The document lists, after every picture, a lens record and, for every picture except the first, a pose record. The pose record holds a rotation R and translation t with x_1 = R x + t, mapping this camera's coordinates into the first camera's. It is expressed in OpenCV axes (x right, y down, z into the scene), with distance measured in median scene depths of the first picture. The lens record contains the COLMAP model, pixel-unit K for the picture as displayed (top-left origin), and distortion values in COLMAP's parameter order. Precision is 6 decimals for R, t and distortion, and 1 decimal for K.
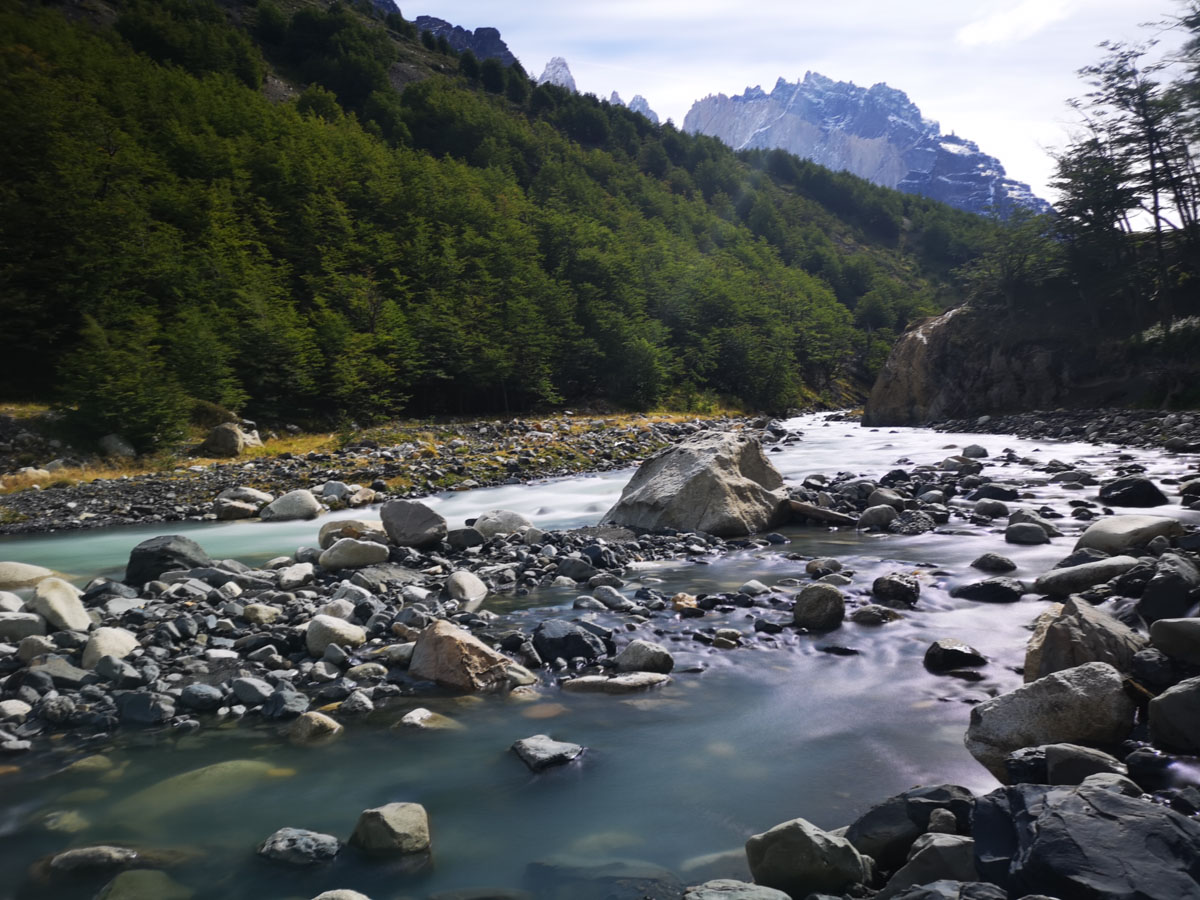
lens RADIAL K [[865.4, 0, 609.4], [0, 865.4, 416.5], [0, 0, 1]] dist [0.073680, -0.049574]
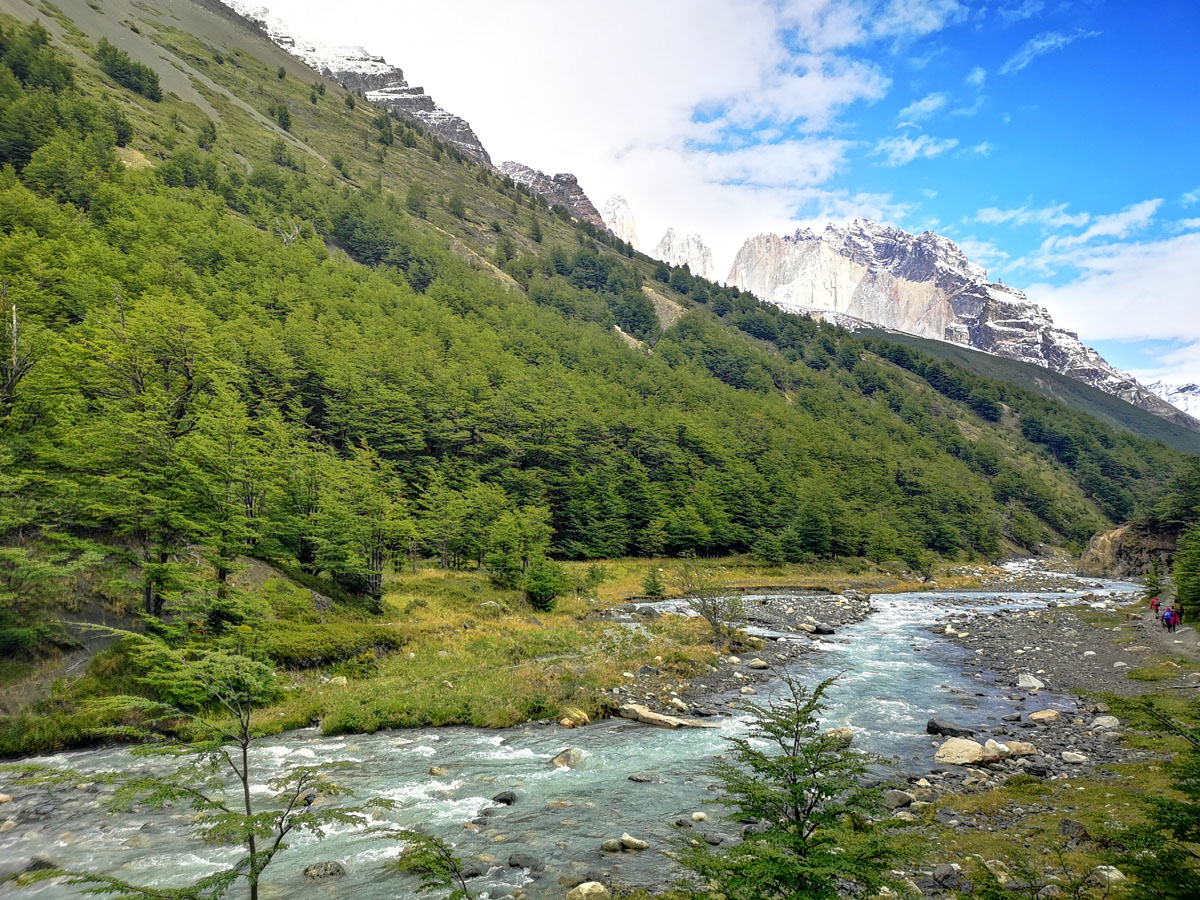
lens RADIAL K [[865.4, 0, 611.7], [0, 865.4, 429.2], [0, 0, 1]] dist [0.073680, -0.049574]
pose [[0.997965, 0.047864, -0.042127, -0.755424], [-0.052604, 0.991412, -0.119731, -0.026173], [0.036034, 0.121704, 0.991912, -1.232000]]
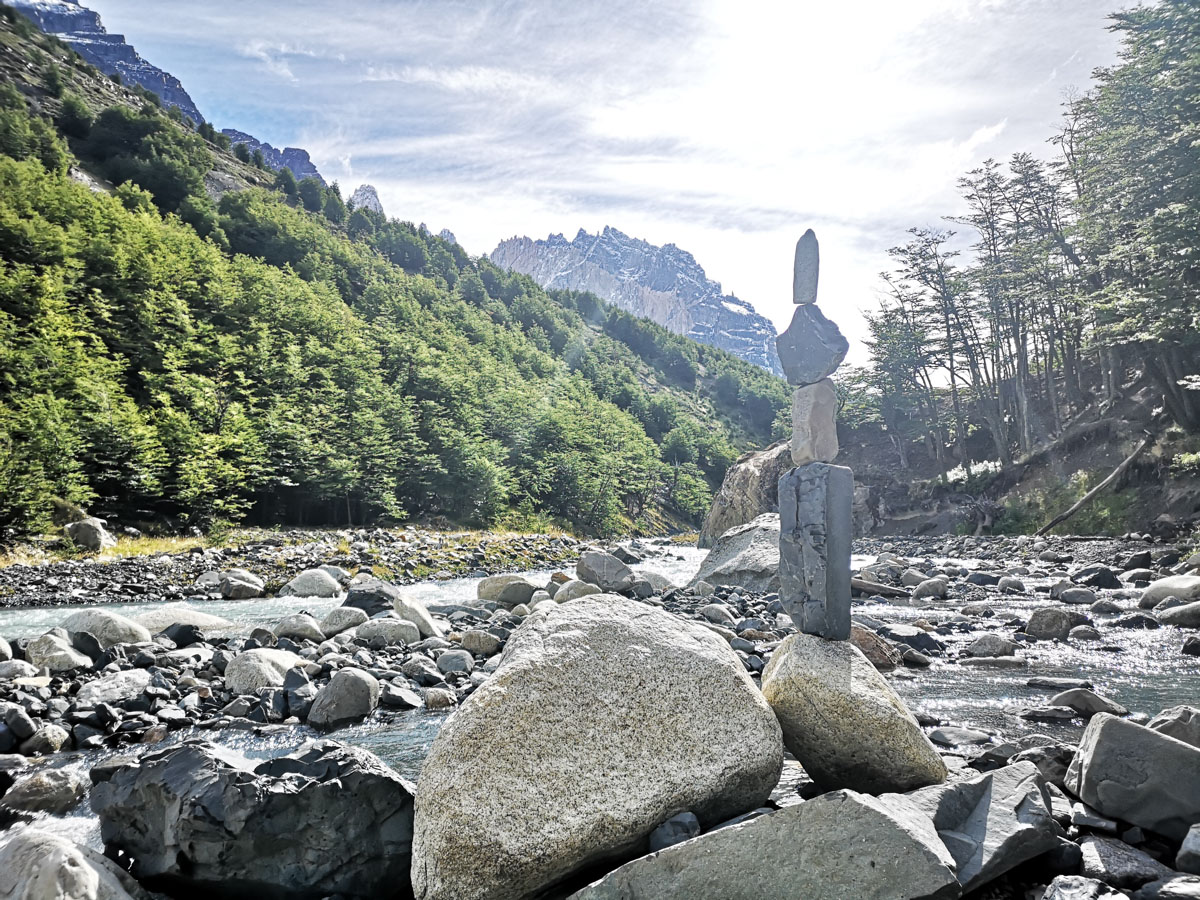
lens RADIAL K [[865.4, 0, 582.5], [0, 865.4, 424.8], [0, 0, 1]] dist [0.073680, -0.049574]
pose [[0.978171, 0.060399, 0.198831, -0.057548], [-0.032587, 0.989574, -0.140290, 0.011037], [-0.205231, 0.130749, 0.969941, -0.011053]]
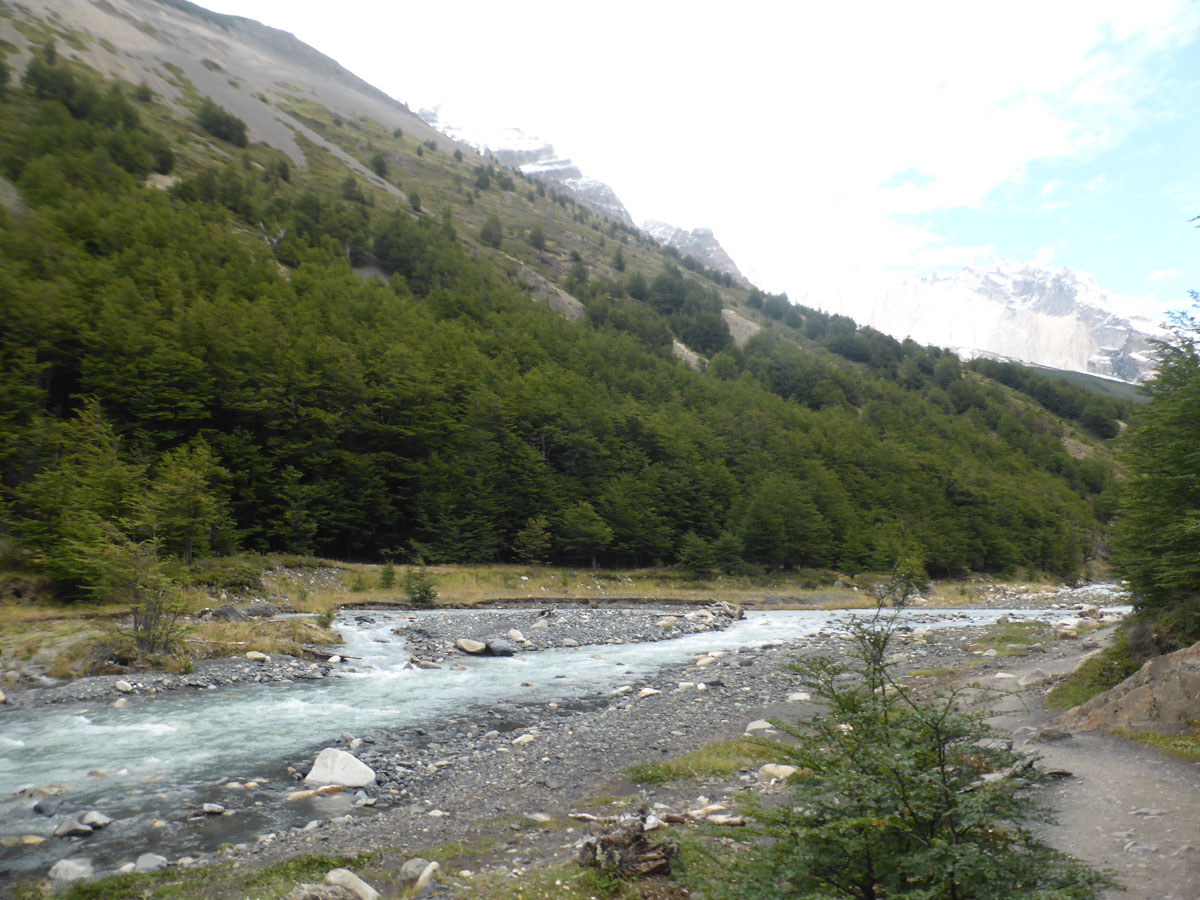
lens RADIAL K [[818.8, 0, 646.9], [0, 818.8, 463.0], [0, 0, 1]] dist [-0.033356, 0.051834]
pose [[0.983523, 0.027170, -0.178730, -0.425959], [-0.049672, 0.991205, -0.122657, -0.002083], [0.173825, 0.129514, 0.976223, -0.850912]]
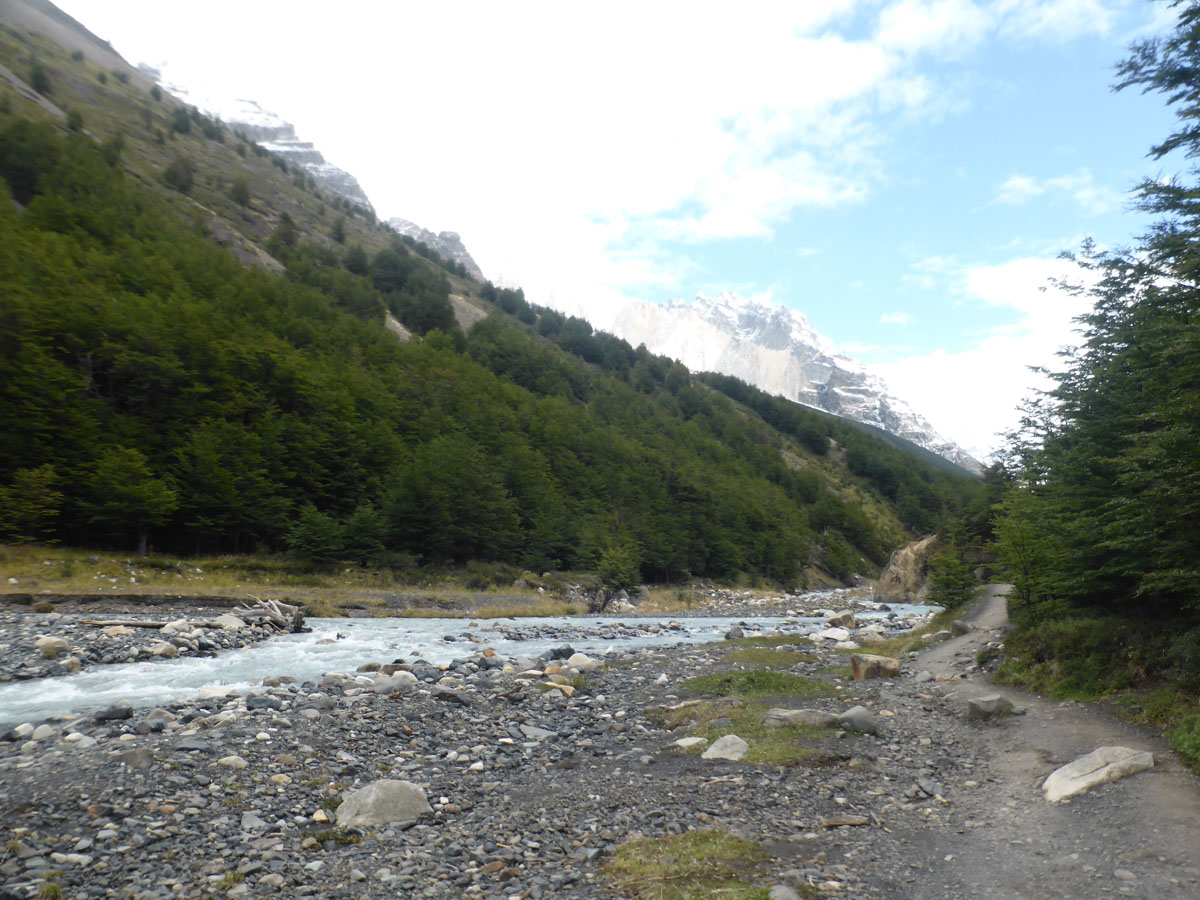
lens RADIAL K [[818.8, 0, 595.8], [0, 818.8, 444.7], [0, 0, 1]] dist [-0.033356, 0.051834]
pose [[0.994575, 0.072897, 0.074203, -0.360258], [-0.059365, 0.983559, -0.170548, 0.010975], [-0.085415, 0.165218, 0.982551, -0.535895]]
